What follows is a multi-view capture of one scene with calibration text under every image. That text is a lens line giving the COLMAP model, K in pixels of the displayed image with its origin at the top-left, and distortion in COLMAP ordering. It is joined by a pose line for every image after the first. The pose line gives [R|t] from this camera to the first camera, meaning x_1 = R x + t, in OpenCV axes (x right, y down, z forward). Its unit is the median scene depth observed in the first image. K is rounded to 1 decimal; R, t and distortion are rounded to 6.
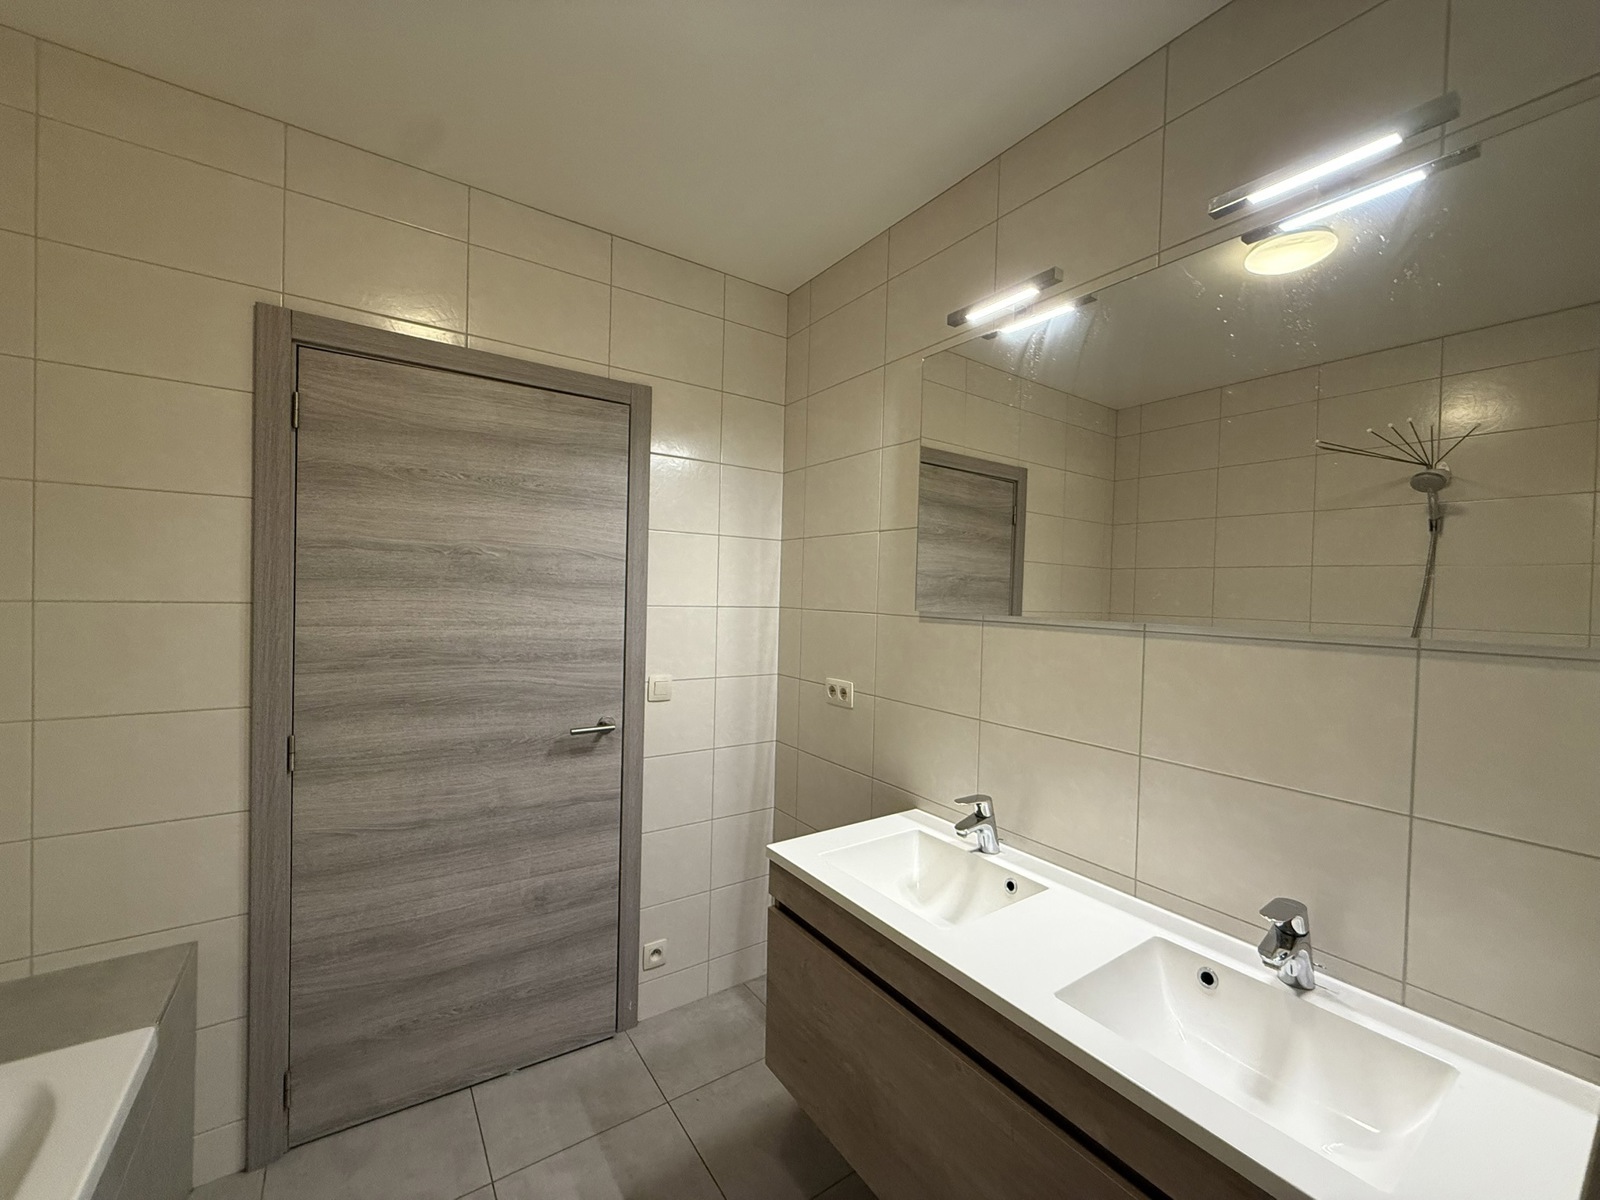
lens RADIAL K [[636.3, 0, 794.1], [0, 636.3, 608.6], [0, 0, 1]] dist [-0.000205, 0.000241]
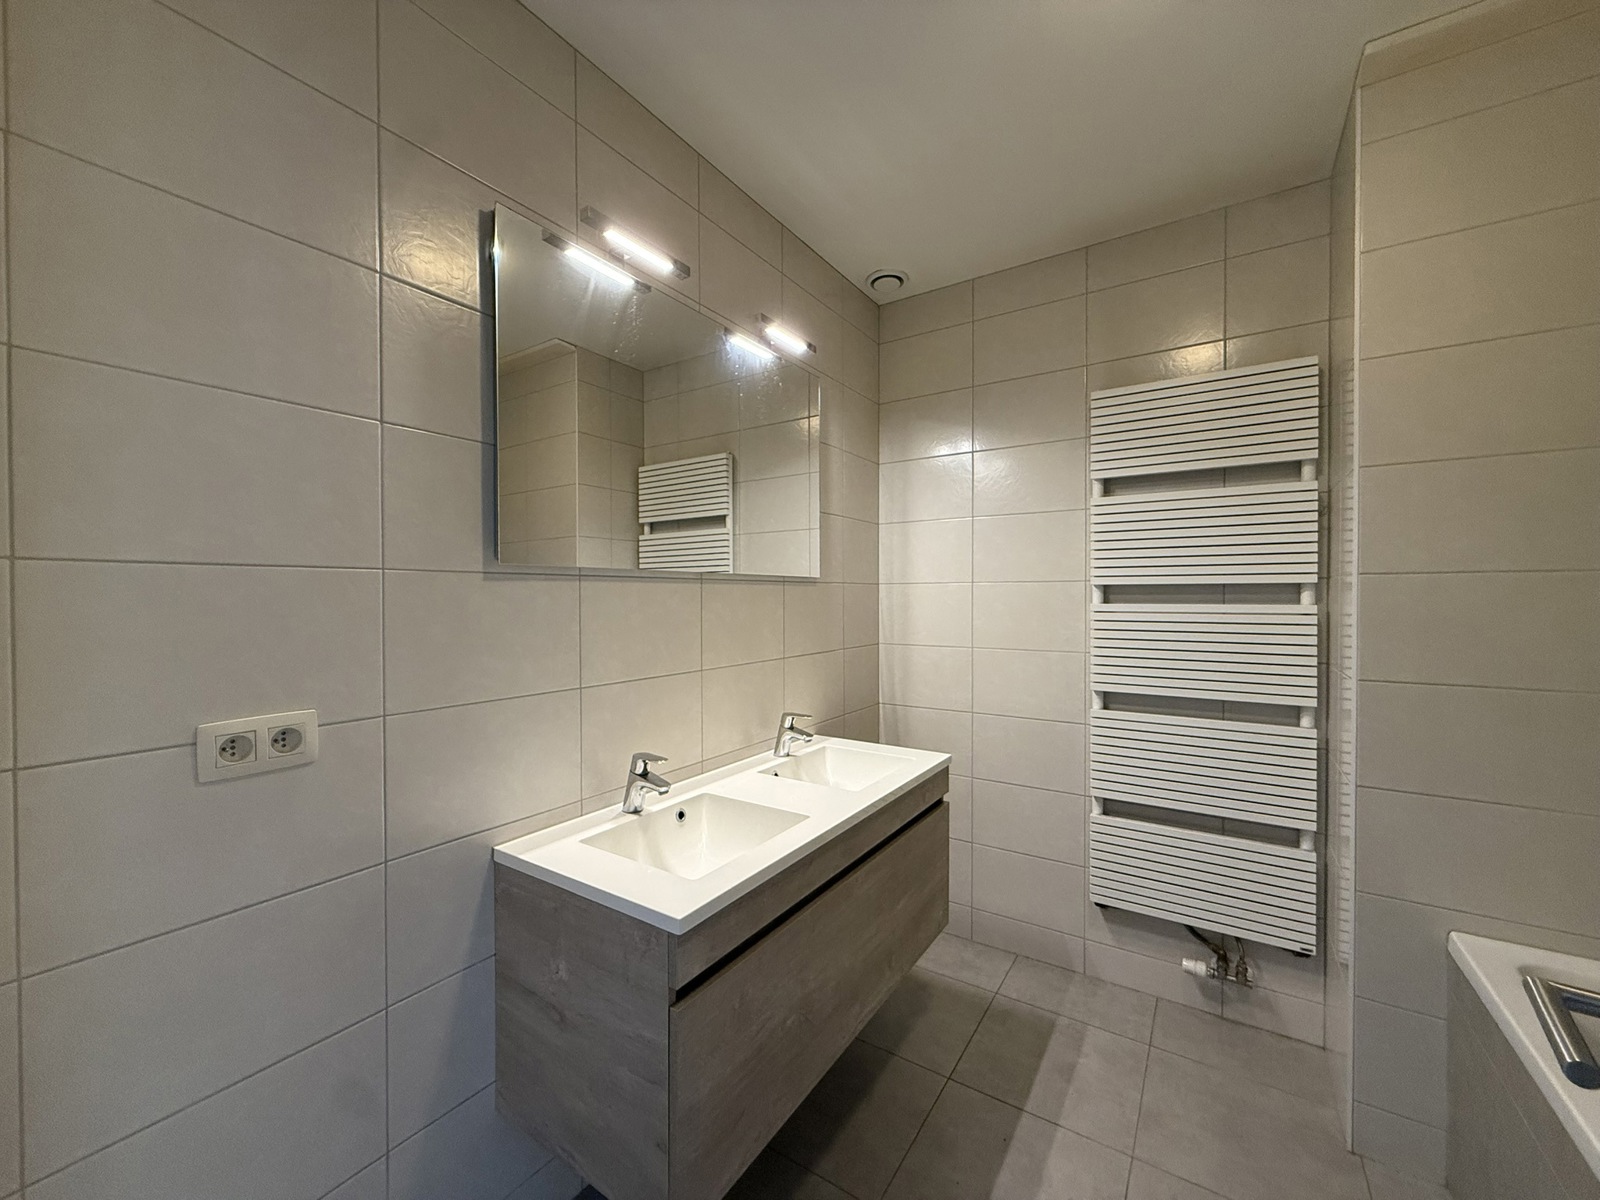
lens RADIAL K [[636.3, 0, 811.3], [0, 636.3, 596.3], [0, 0, 1]] dist [-0.000205, 0.000241]
pose [[-0.395934, -0.038519, 0.917471, -0.683302], [0.005513, 0.999002, 0.044321, 0.011989], [-0.918262, 0.022606, -0.395327, 1.129064]]
